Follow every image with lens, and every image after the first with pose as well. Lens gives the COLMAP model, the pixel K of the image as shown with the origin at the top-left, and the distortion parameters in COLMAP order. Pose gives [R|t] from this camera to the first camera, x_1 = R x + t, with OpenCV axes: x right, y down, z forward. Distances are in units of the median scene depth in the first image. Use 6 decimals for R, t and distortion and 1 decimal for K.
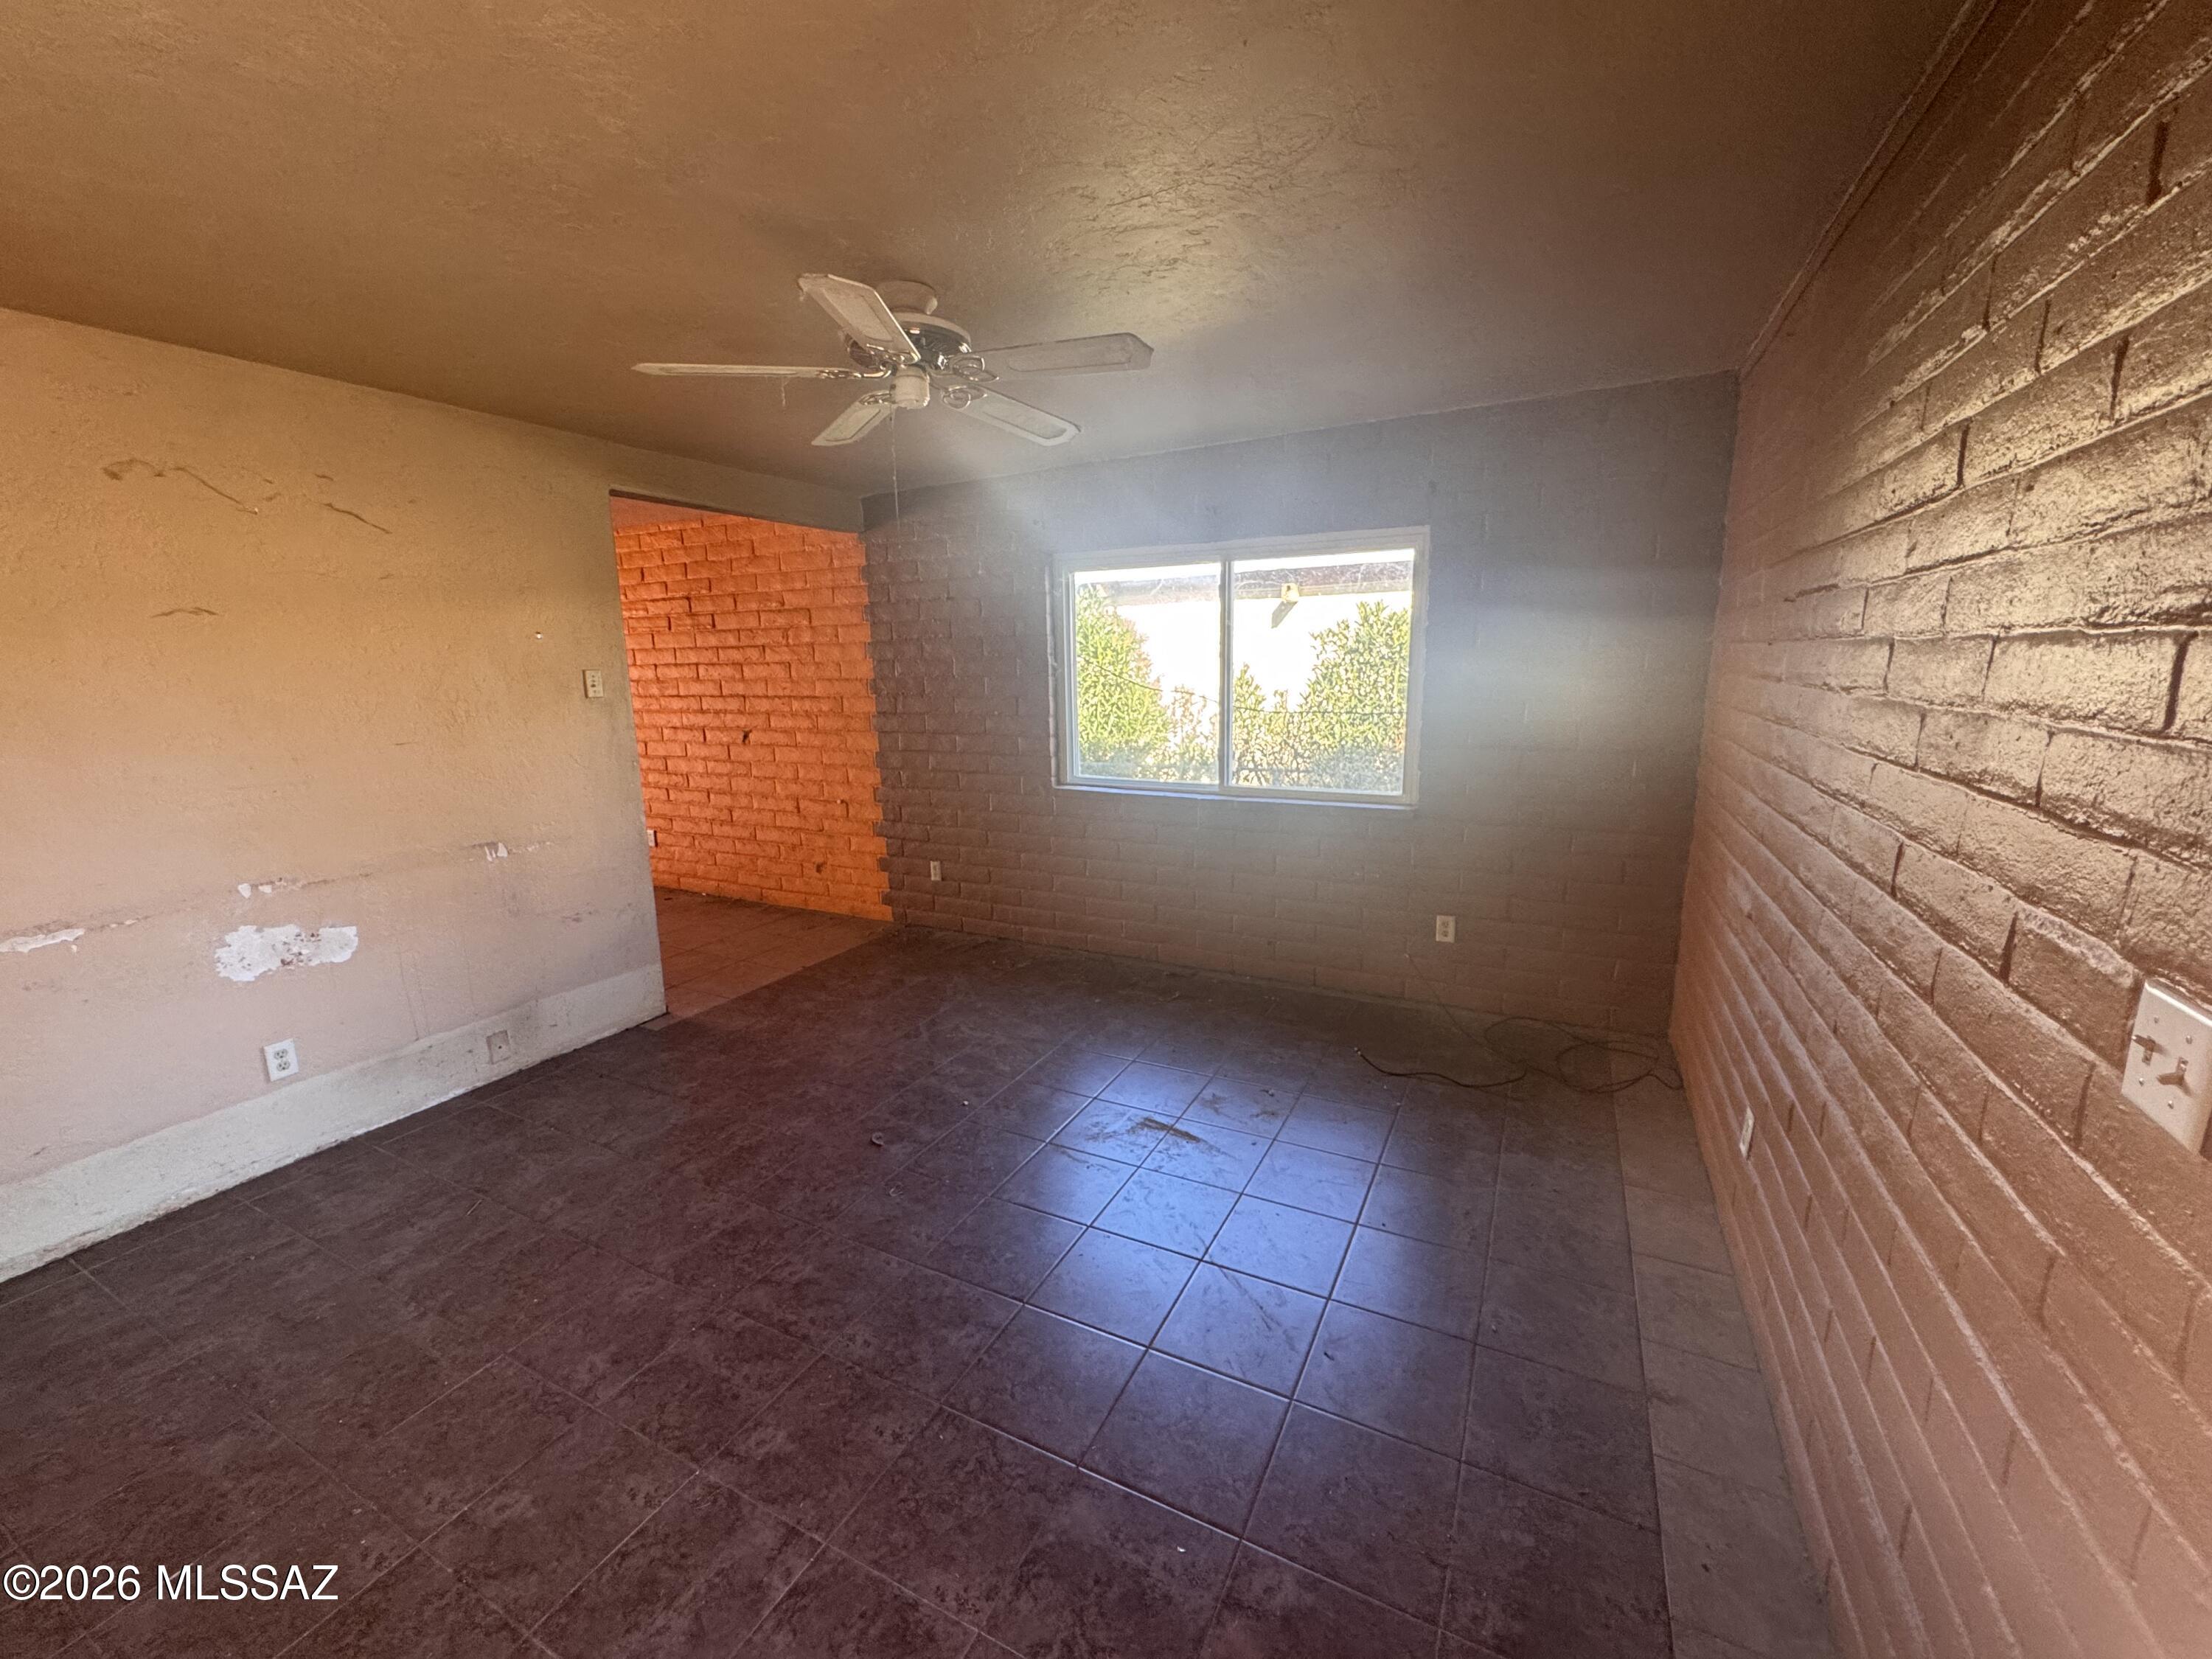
lens RADIAL K [[877.1, 0, 1104.3], [0, 877.1, 824.6], [0, 0, 1]] dist [-0.003208, 0.000351]
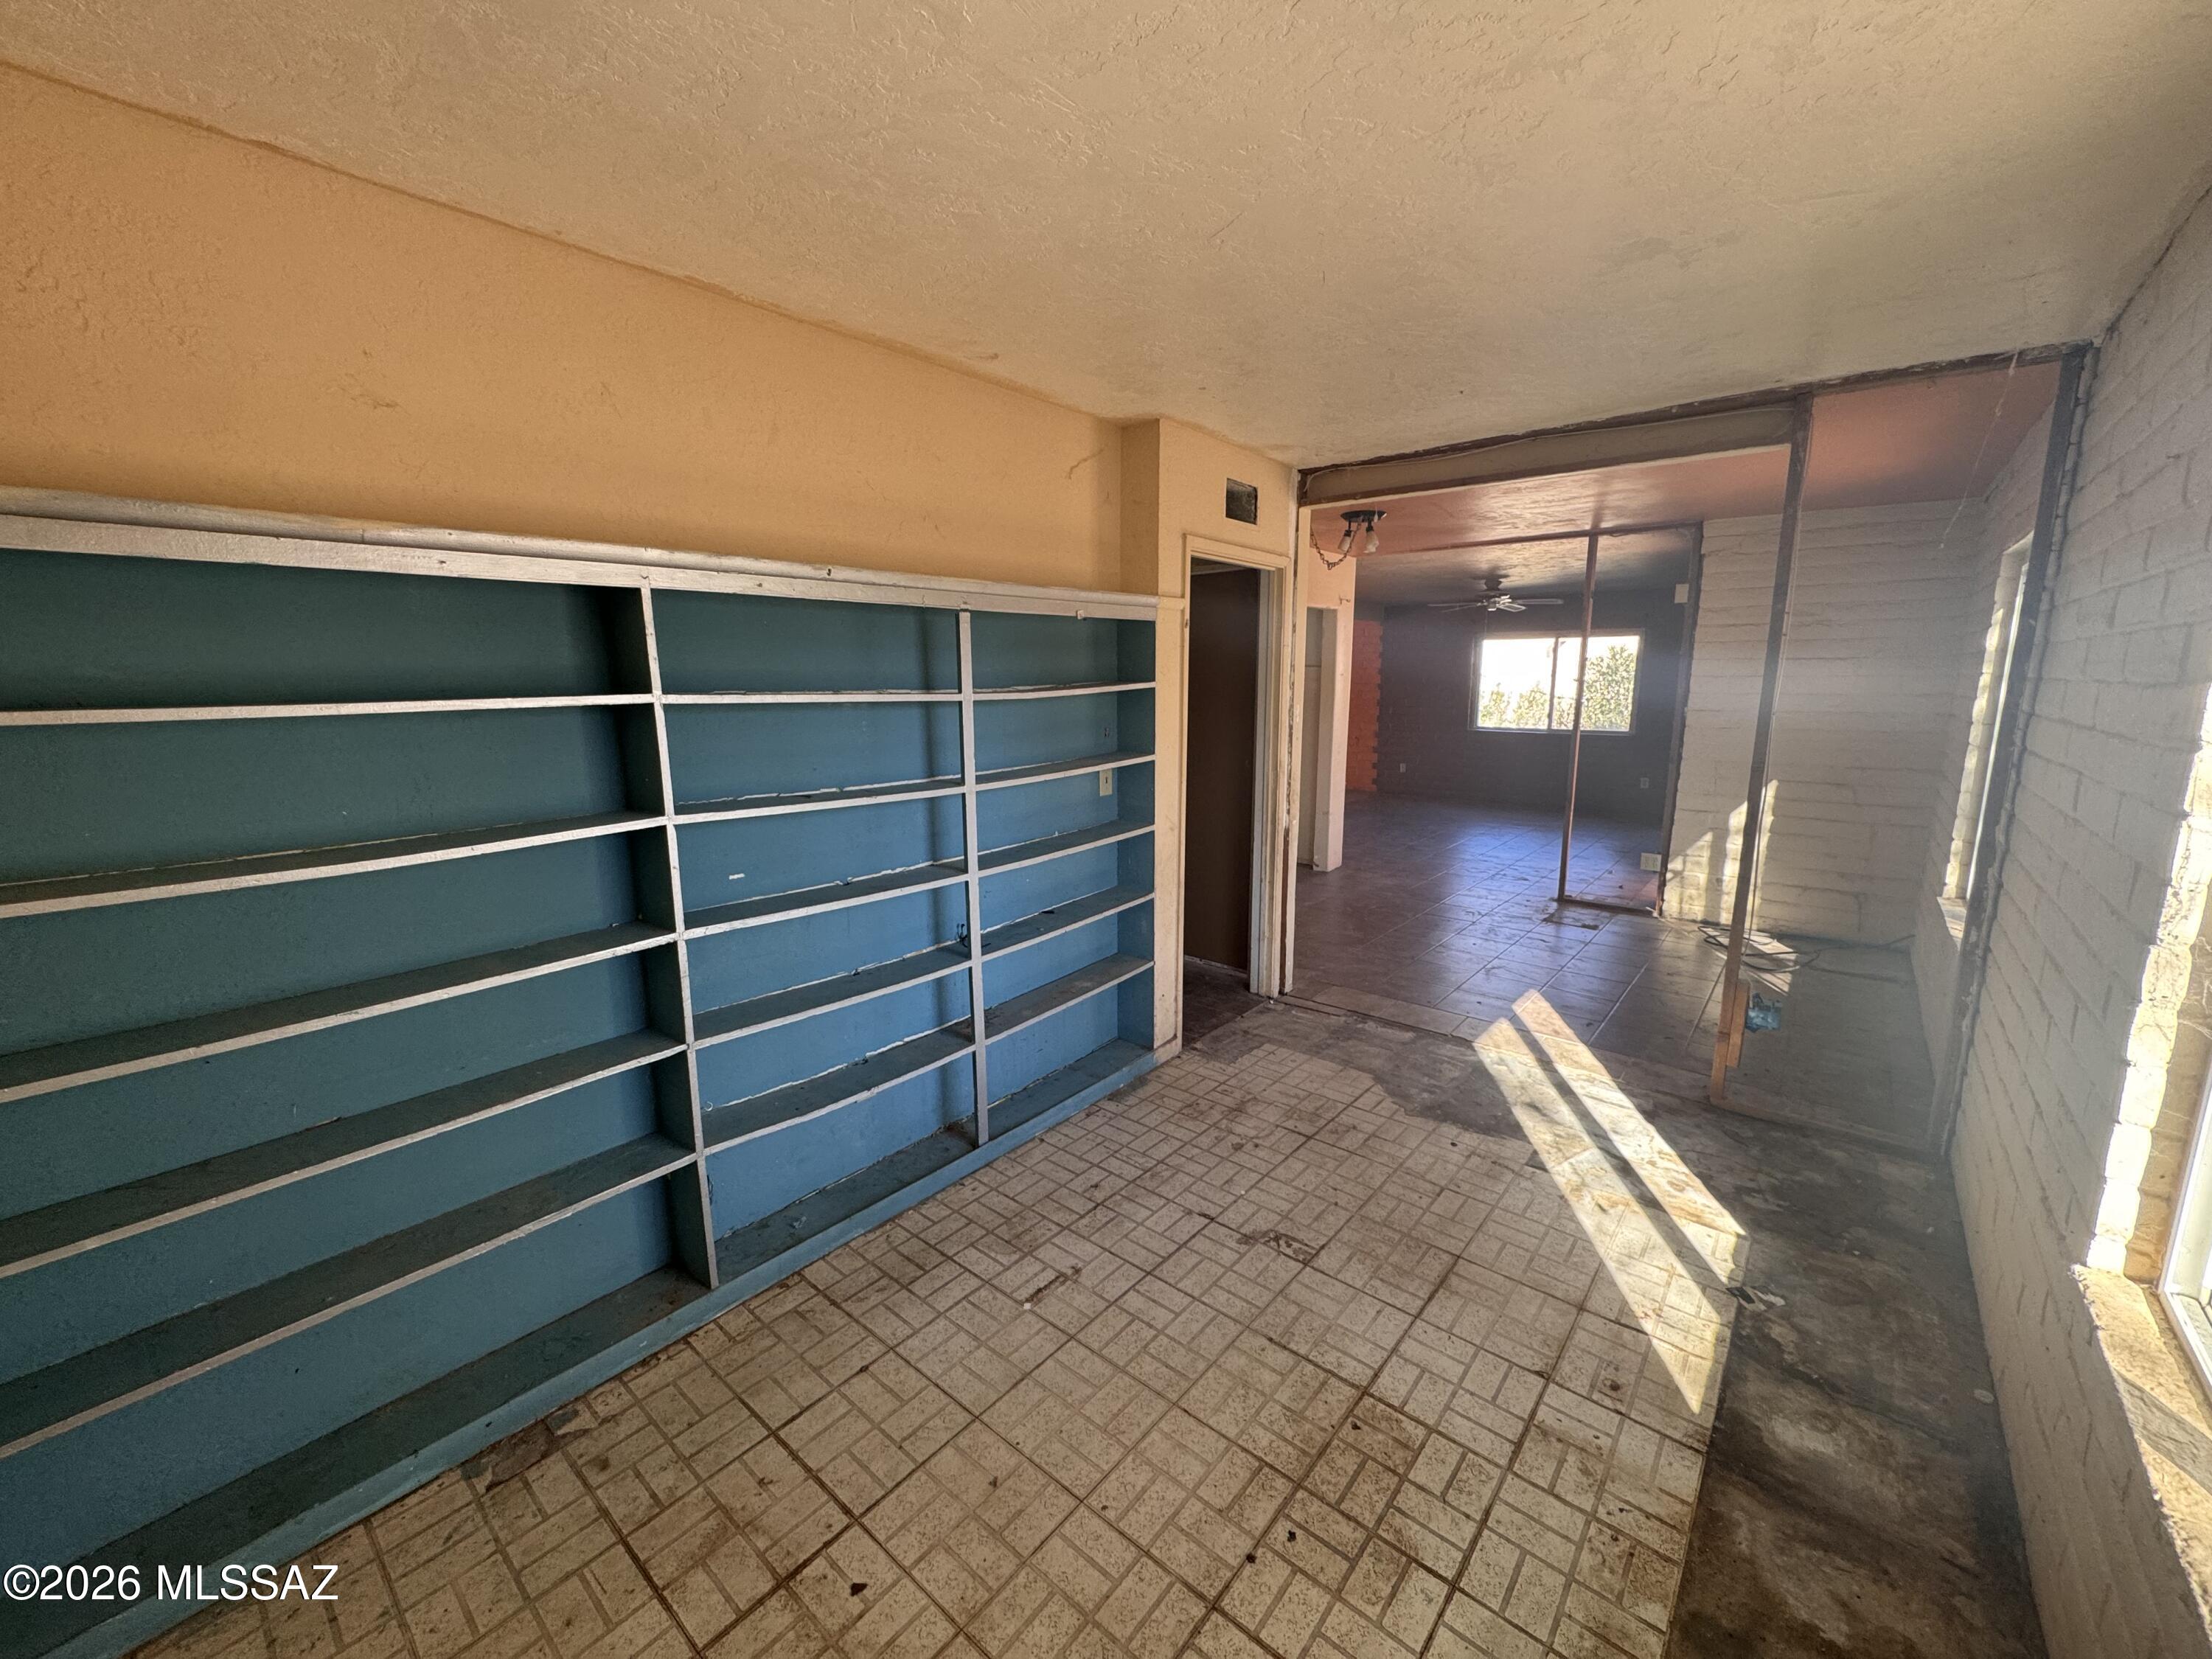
lens RADIAL K [[877.1, 0, 1109.4], [0, 877.1, 833.2], [0, 0, 1]] dist [-0.003208, 0.000351]
pose [[0.973694, 0.052046, -0.221838, -0.411300], [-0.053277, 0.998580, 0.000432, 0.257143], [0.221545, 0.011398, 0.975084, -1.377472]]
